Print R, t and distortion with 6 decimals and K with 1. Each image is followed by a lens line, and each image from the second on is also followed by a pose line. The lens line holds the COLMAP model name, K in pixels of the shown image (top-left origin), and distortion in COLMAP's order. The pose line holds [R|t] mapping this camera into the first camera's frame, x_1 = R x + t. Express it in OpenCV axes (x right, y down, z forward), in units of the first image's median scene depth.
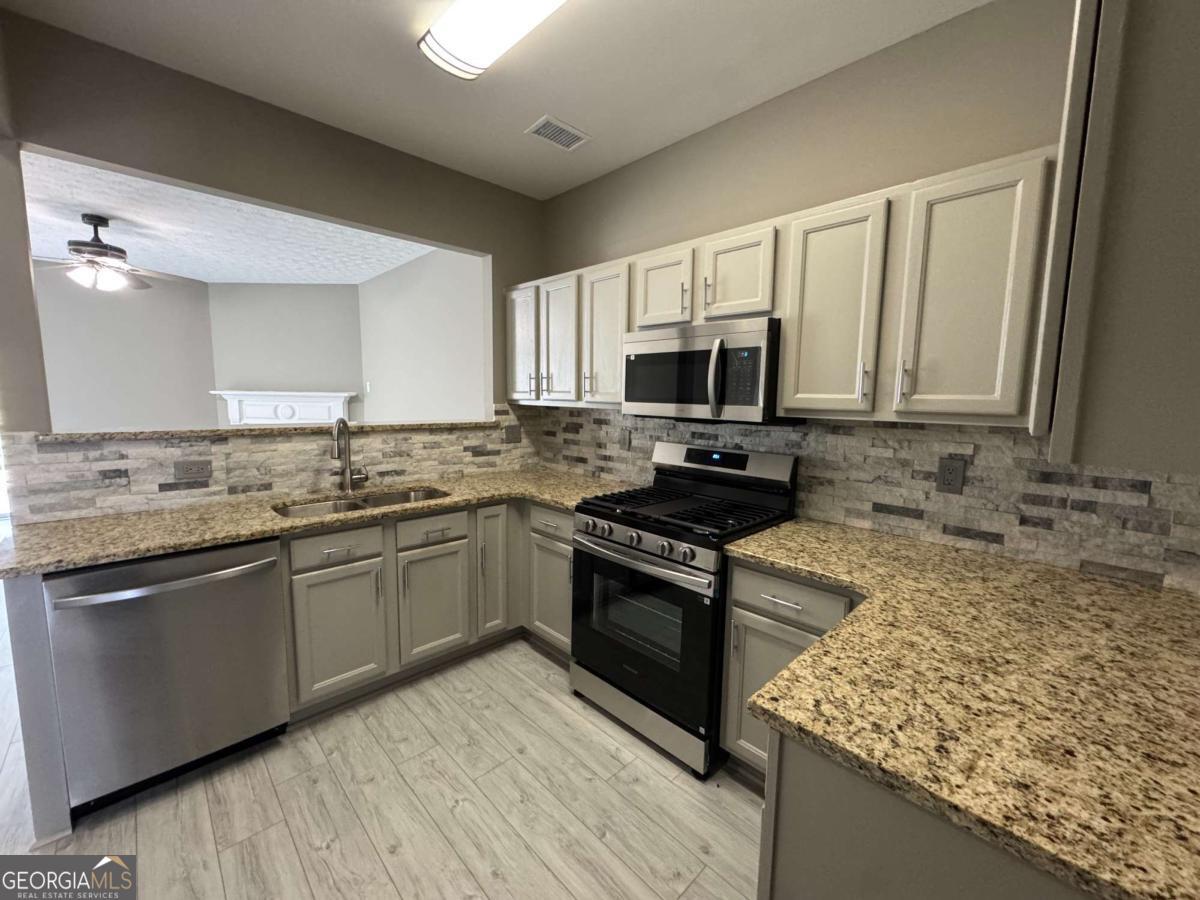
lens RADIAL K [[479.3, 0, 601.4], [0, 479.3, 449.1], [0, 0, 1]] dist [-0.000015, -0.000092]
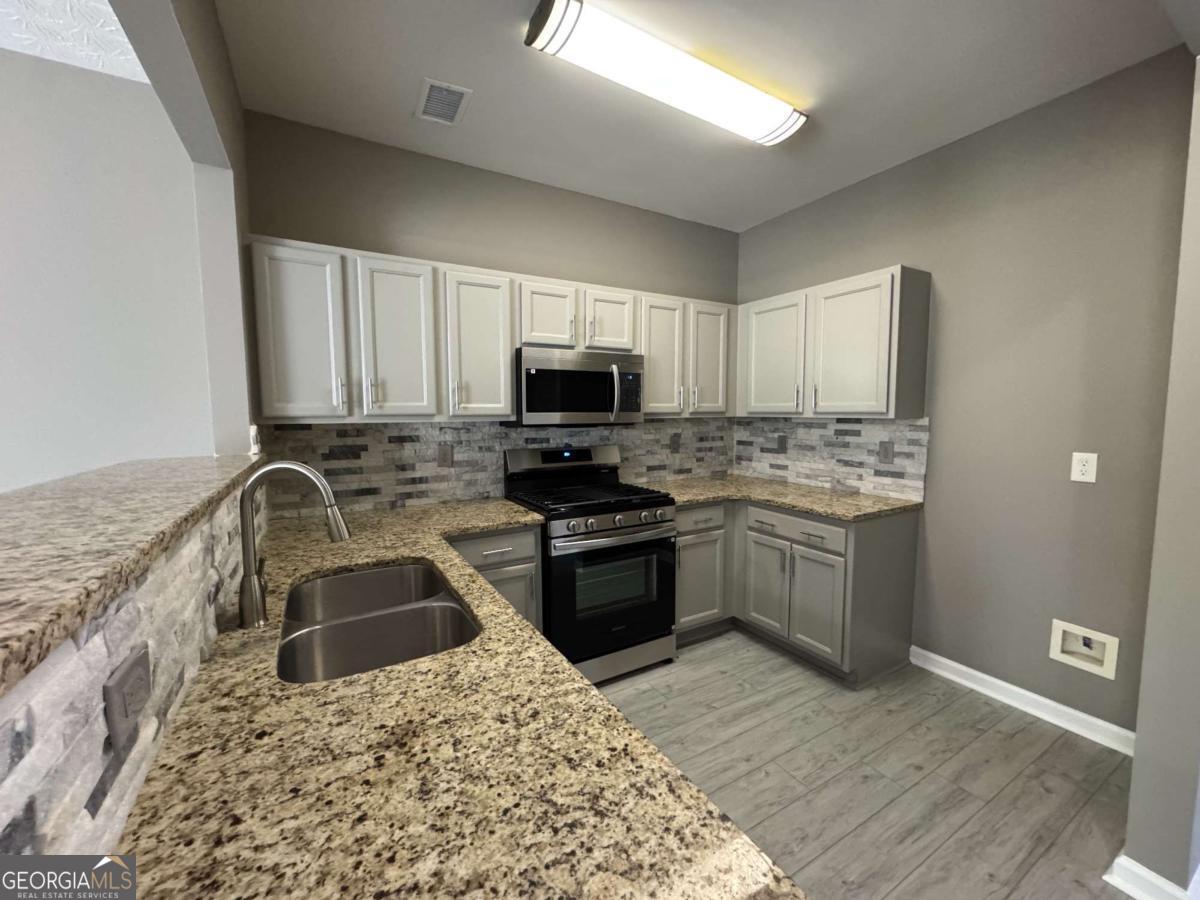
lens RADIAL K [[479.3, 0, 601.7], [0, 479.3, 448.2], [0, 0, 1]] dist [-0.000015, -0.000092]
pose [[0.239340, -0.099267, 0.965848, -0.798203], [0.115527, 0.990605, 0.073183, -0.069053], [-0.964038, 0.094066, 0.248559, 0.506620]]
